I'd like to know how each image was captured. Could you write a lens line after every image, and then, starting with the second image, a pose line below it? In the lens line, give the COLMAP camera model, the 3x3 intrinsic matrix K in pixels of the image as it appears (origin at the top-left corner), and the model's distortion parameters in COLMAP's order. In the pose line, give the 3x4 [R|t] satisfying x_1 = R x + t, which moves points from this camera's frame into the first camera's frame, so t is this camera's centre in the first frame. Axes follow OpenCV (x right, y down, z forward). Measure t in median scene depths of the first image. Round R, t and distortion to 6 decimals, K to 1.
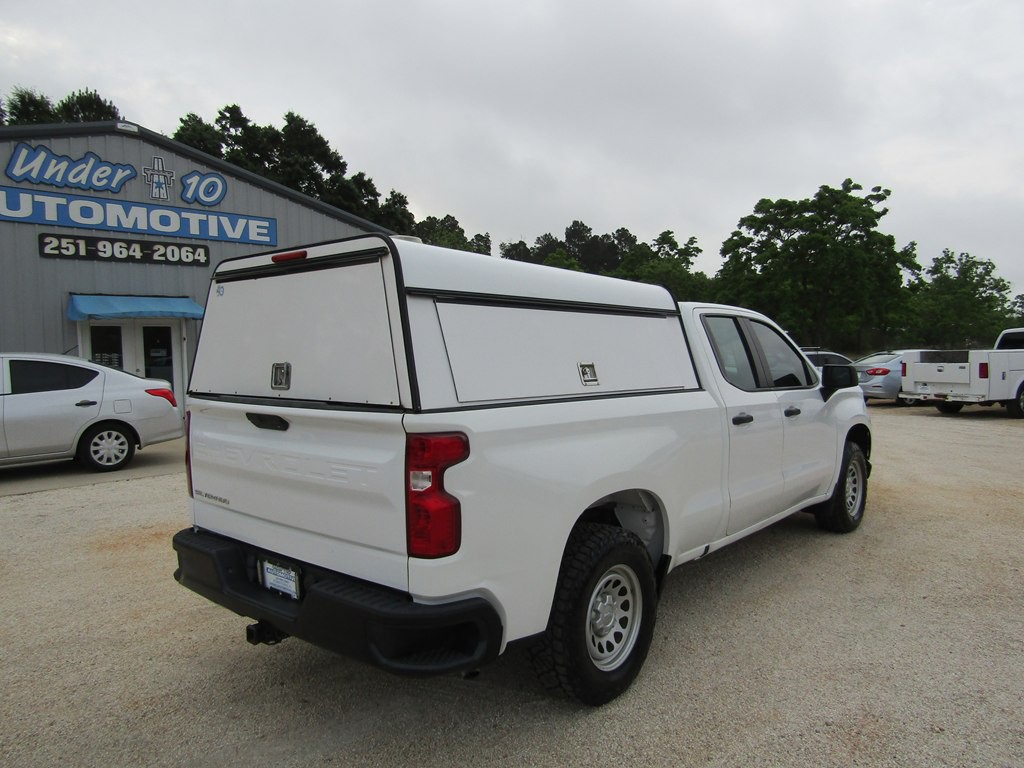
lens RADIAL K [[724.0, 0, 514.3], [0, 724.0, 384.5], [0, 0, 1]] dist [-0.012946, 0.002814]
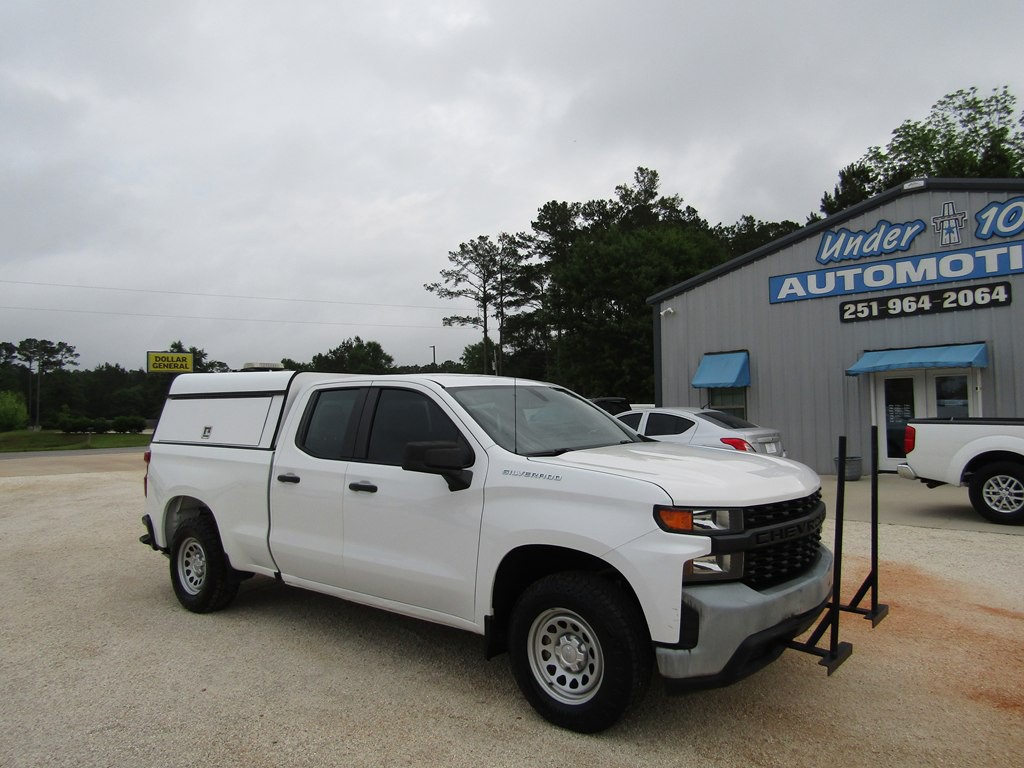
lens RADIAL K [[724.0, 0, 514.9], [0, 724.0, 384.6], [0, 0, 1]] dist [-0.012946, 0.002814]
pose [[0.022381, -0.025534, -0.999423, 0.477187], [-0.031270, 0.999167, -0.026228, -0.027311], [0.999260, 0.031839, 0.021564, 0.421677]]
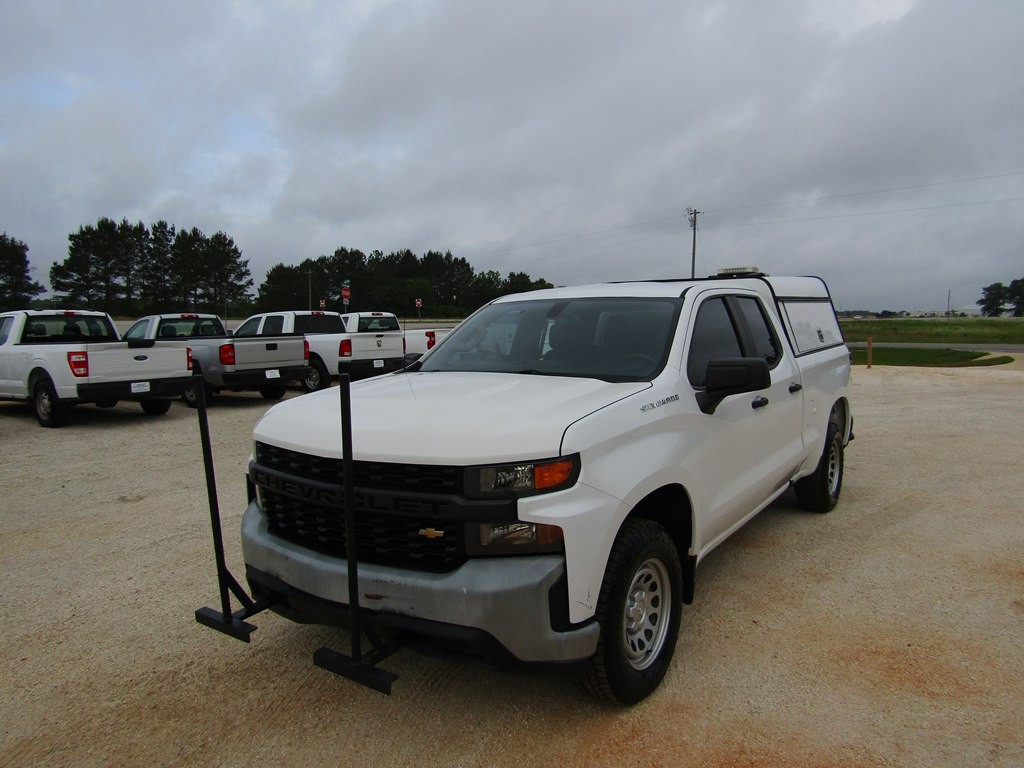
lens RADIAL K [[724.0, 0, 514.8], [0, 724.0, 384.6], [0, 0, 1]] dist [-0.012946, 0.002814]
pose [[-0.995632, 0.037685, -0.085417, 0.158902], [0.025676, 0.990159, 0.137570, -0.043470], [0.089761, 0.134776, -0.986802, 0.753924]]
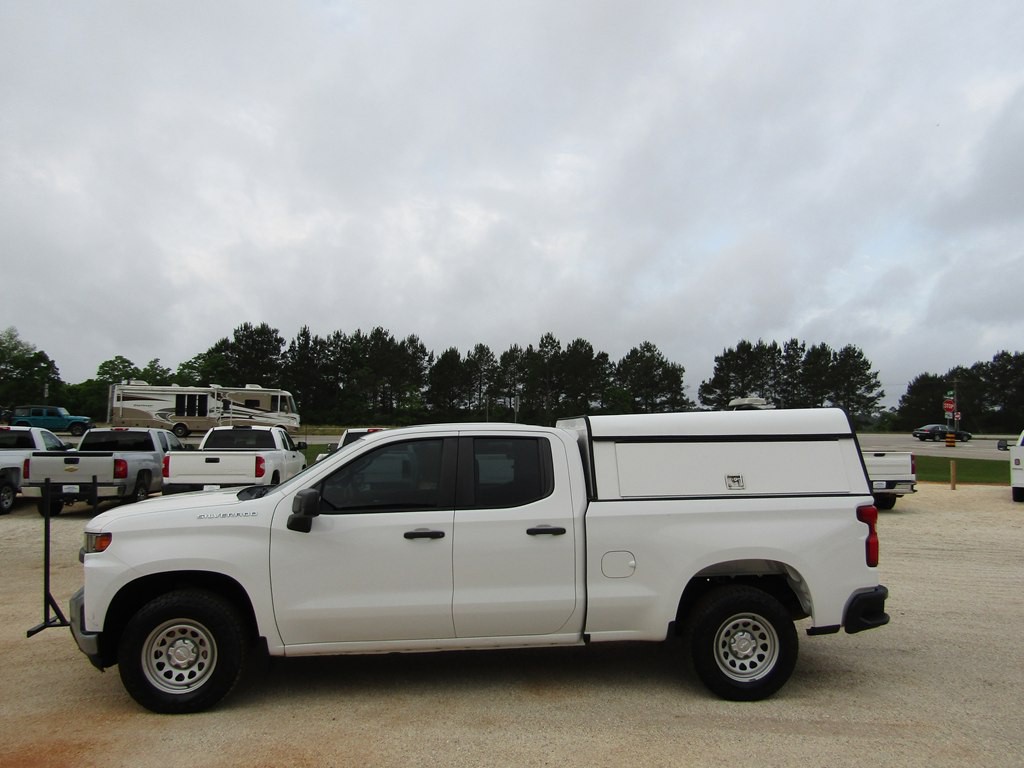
lens RADIAL K [[724.0, 0, 514.2], [0, 724.0, 384.2], [0, 0, 1]] dist [-0.012946, 0.002814]
pose [[-0.719627, 0.059000, 0.691849, -0.252607], [0.038148, 0.998238, -0.045449, -0.045112], [-0.693312, -0.006314, -0.720610, 0.677696]]
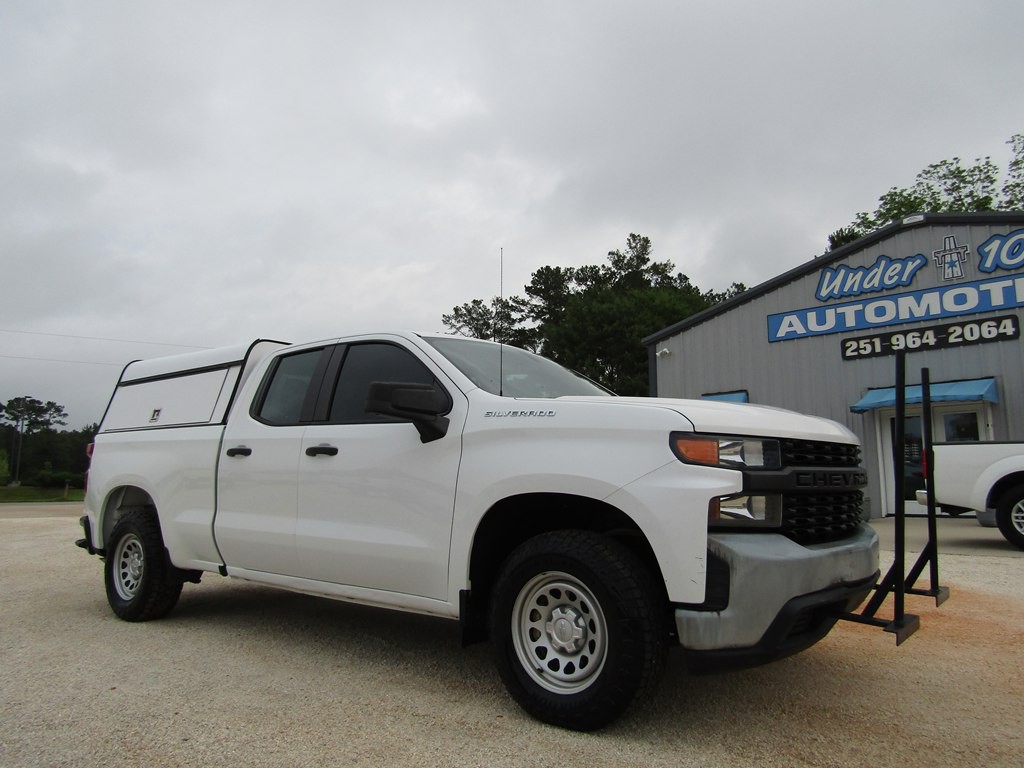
lens RADIAL K [[724.0, 0, 514.3], [0, 724.0, 384.5], [0, 0, 1]] dist [-0.012946, 0.002814]
pose [[0.033025, -0.118643, -0.992388, 0.427680], [-0.042753, 0.991853, -0.120002, 0.018854], [0.998540, 0.046390, 0.027684, 0.426903]]
